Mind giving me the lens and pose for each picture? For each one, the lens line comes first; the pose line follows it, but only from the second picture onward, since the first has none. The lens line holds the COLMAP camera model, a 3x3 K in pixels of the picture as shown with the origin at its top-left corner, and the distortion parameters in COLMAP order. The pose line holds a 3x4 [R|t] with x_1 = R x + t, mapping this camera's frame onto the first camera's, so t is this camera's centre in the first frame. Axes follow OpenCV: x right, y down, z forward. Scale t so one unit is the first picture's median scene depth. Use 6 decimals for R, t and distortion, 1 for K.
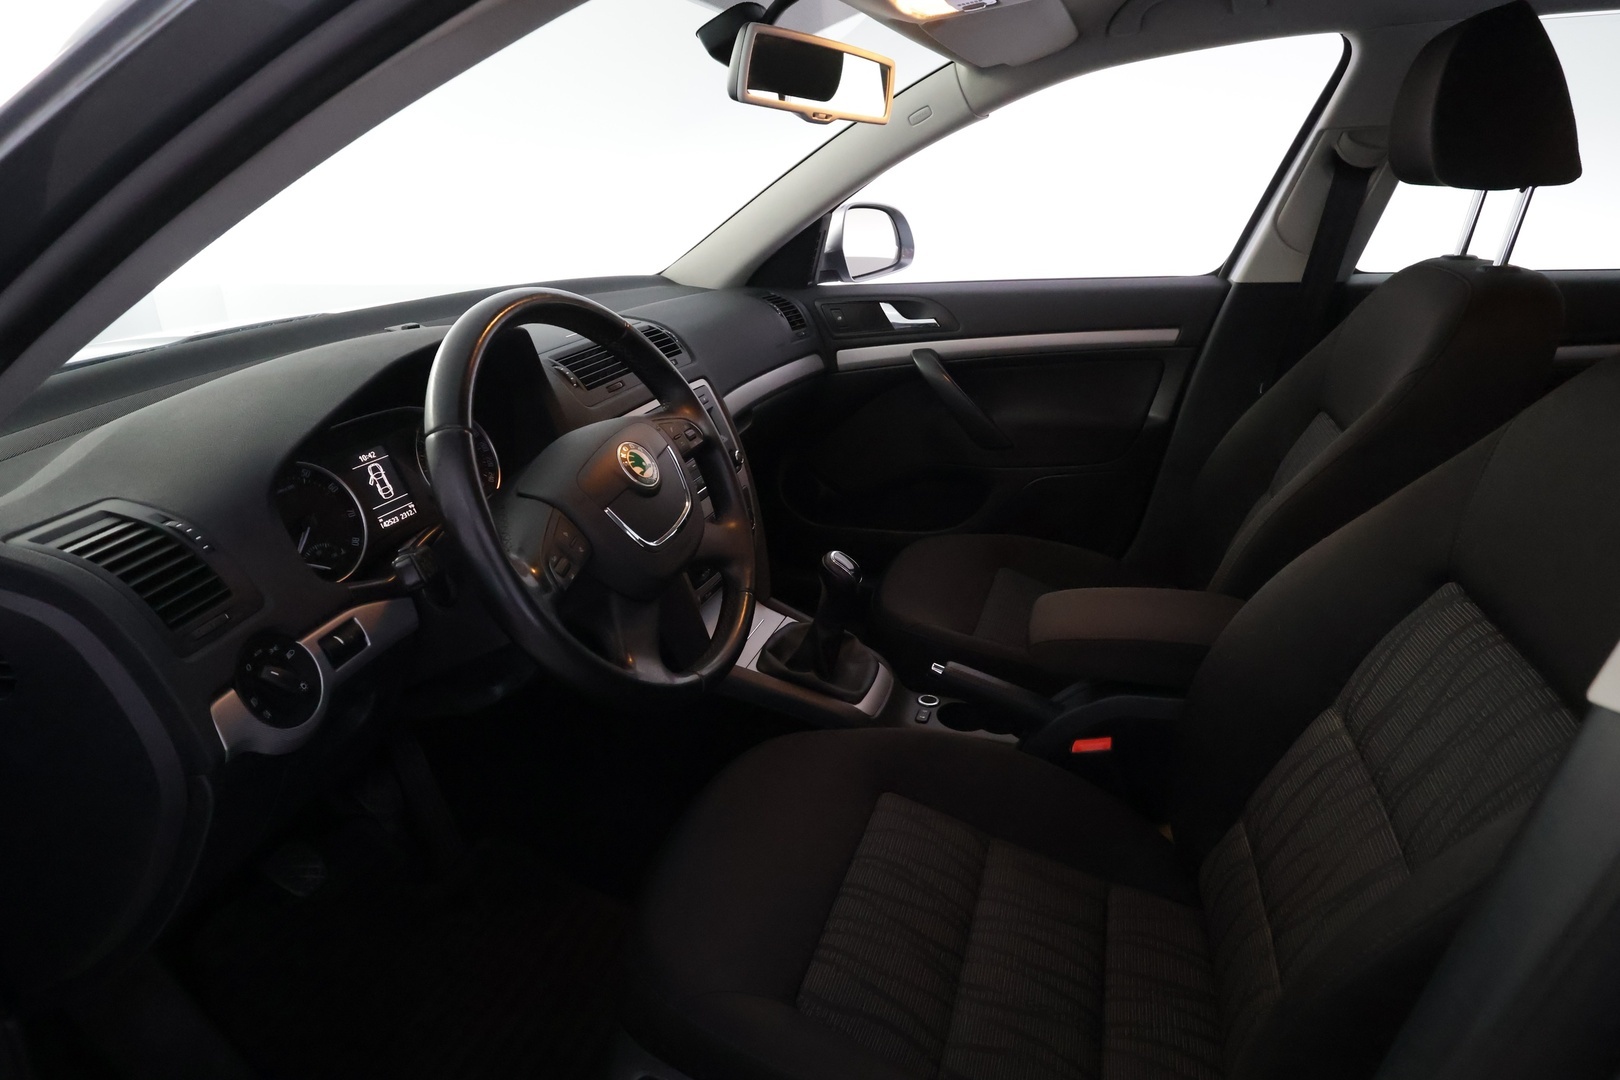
lens RADIAL K [[934.0, 0, 814.2], [0, 934.0, 535.2], [0, 0, 1]] dist [0.036563, -0.001218]
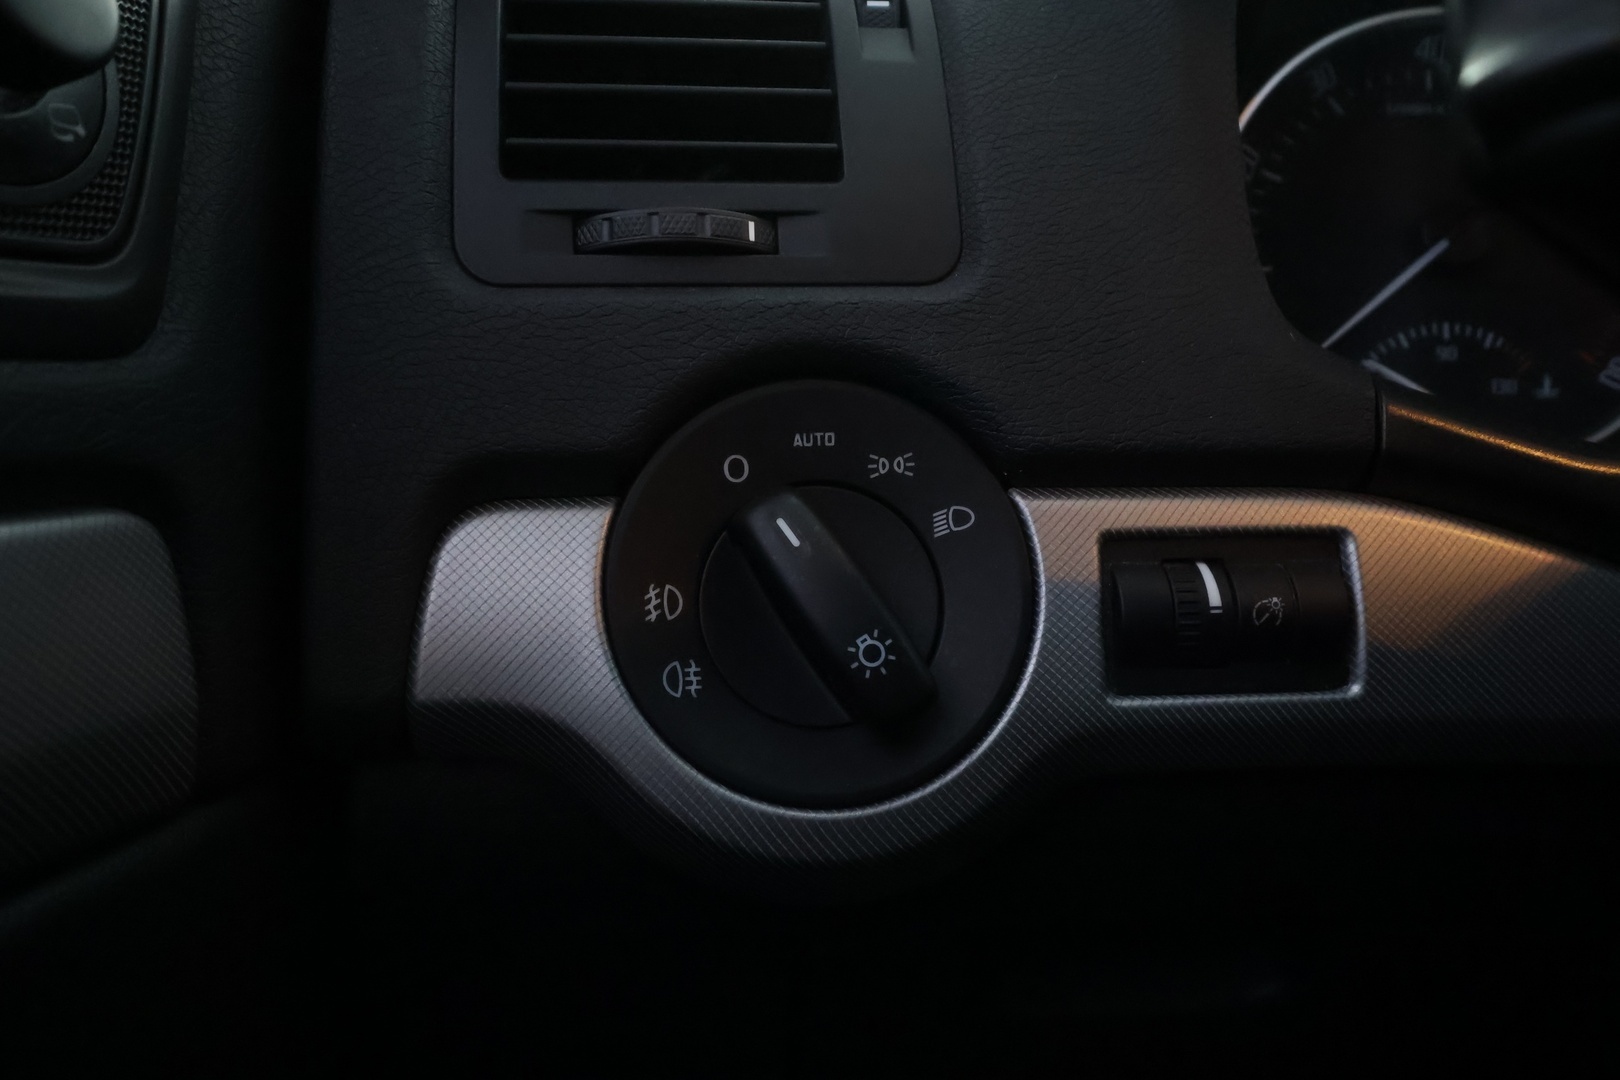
lens RADIAL K [[1168.4, 0, 801.2], [0, 1168.4, 537.2], [0, 0, 1]] dist [0.003973, 0.003117]
pose [[0.286203, 0.266209, -0.920446, -0.179357], [-0.373598, 0.915603, 0.148642, 0.059166], [0.882333, 0.301335, 0.361504, 0.509414]]
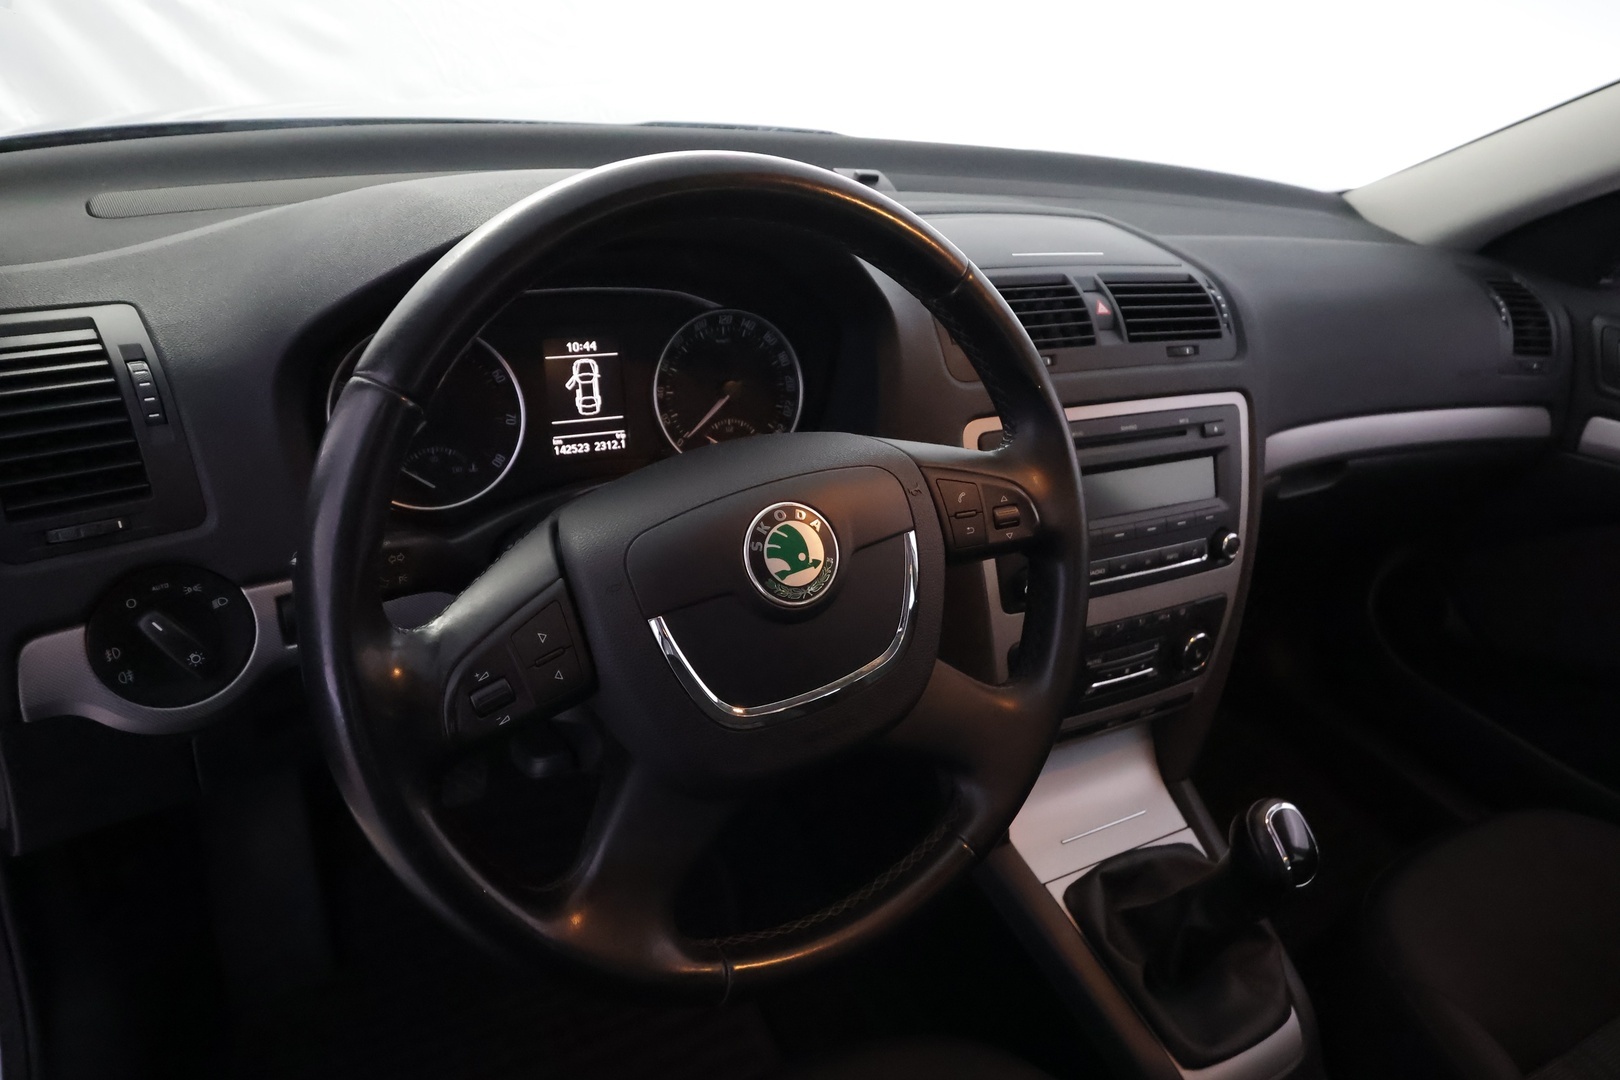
lens RADIAL K [[1055.9, 0, 810.0], [0, 1055.9, 540.0], [0, 0, 1]] dist [-0.001293, 0.003535]
pose [[0.726824, 0.436164, -0.530554, 0.076357], [-0.380821, 0.898781, 0.217181, -0.139350], [0.571579, 0.044194, 0.819356, 0.365479]]
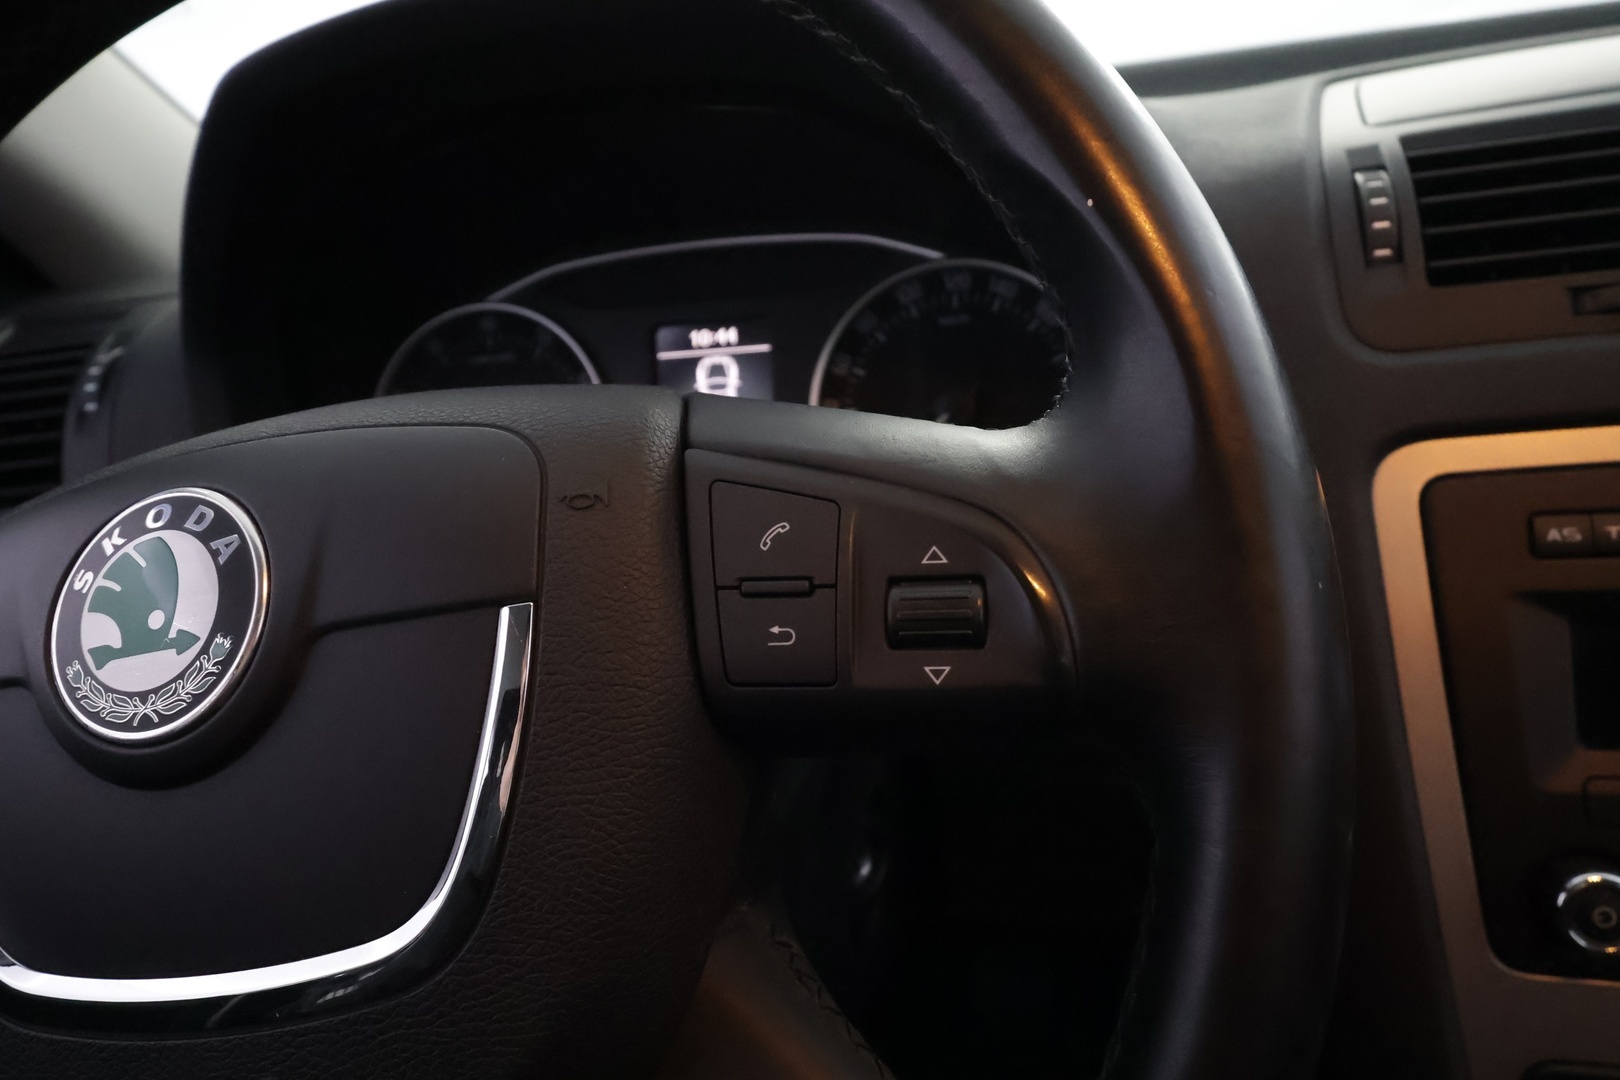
lens RADIAL K [[1168.4, 0, 801.2], [0, 1168.4, 537.2], [0, 0, 1]] dist [0.003973, 0.003117]
pose [[0.090551, 0.361058, -0.928137, 0.034867], [-0.248070, 0.910767, 0.330098, -0.138977], [0.964501, 0.200352, 0.172038, 0.728949]]
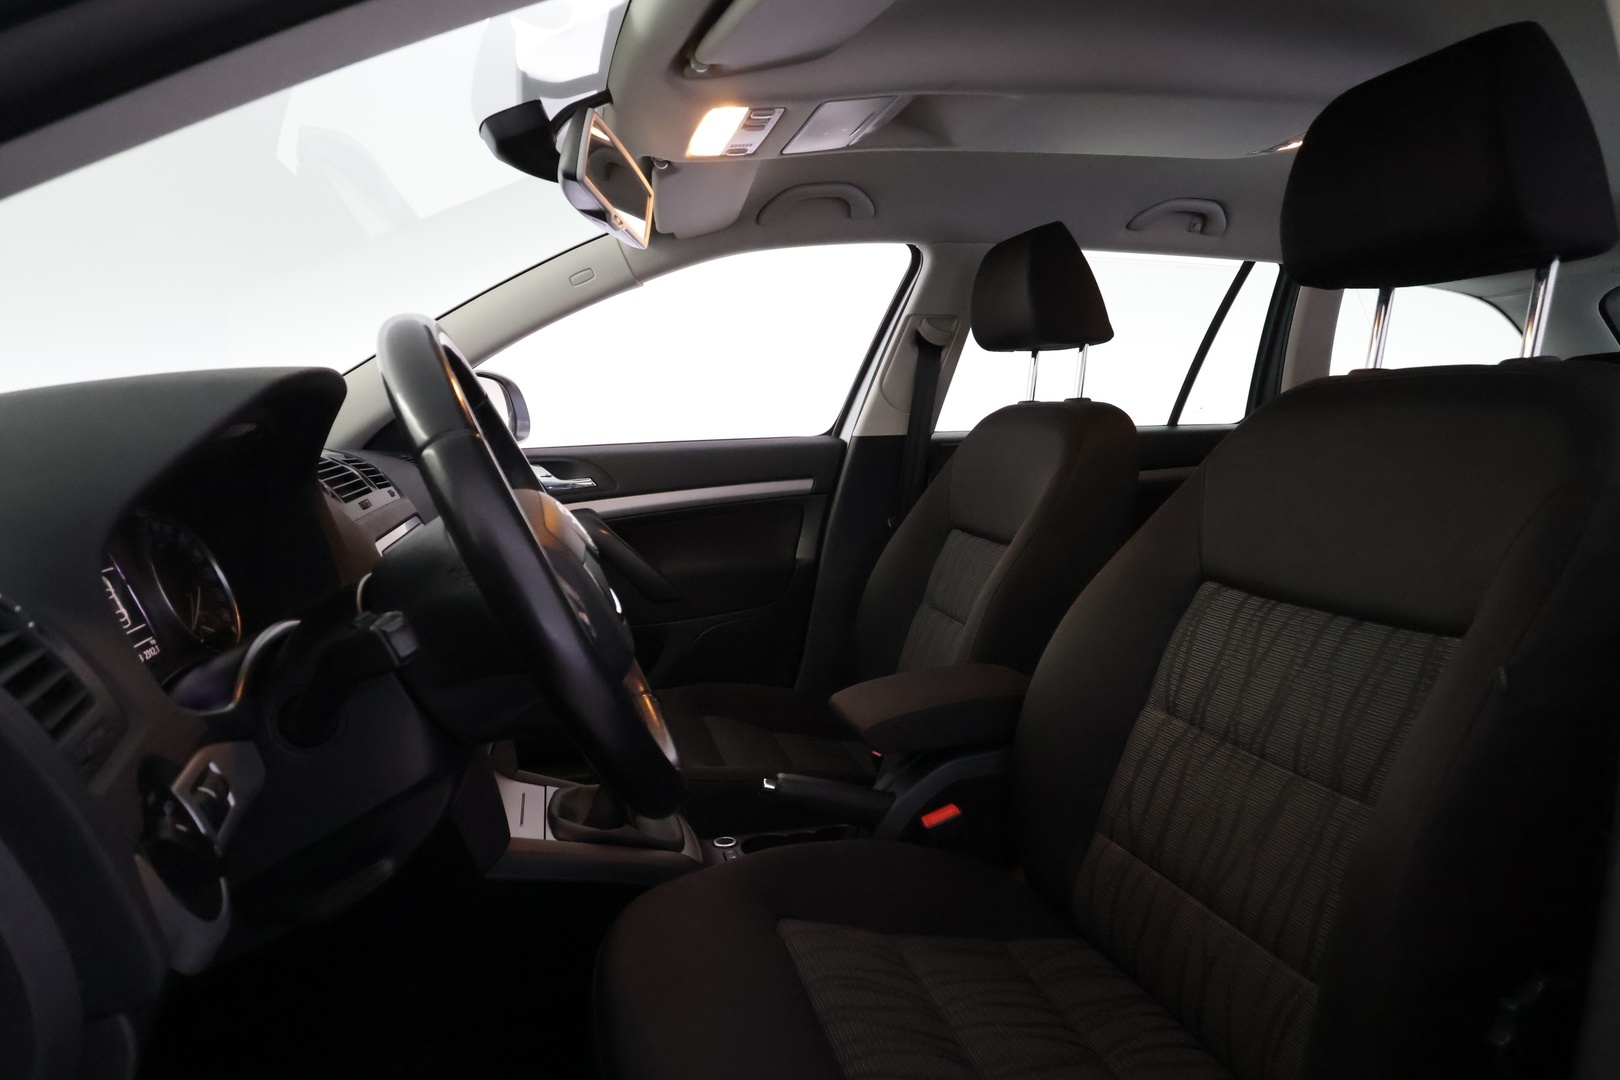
lens RADIAL K [[934.0, 0, 814.2], [0, 934.0, 535.2], [0, 0, 1]] dist [0.036563, -0.001218]
pose [[0.831836, -0.051101, 0.552664, -0.317715], [0.190920, 0.961331, -0.198474, 0.093782], [-0.521151, 0.270612, 0.809426, 0.145166]]
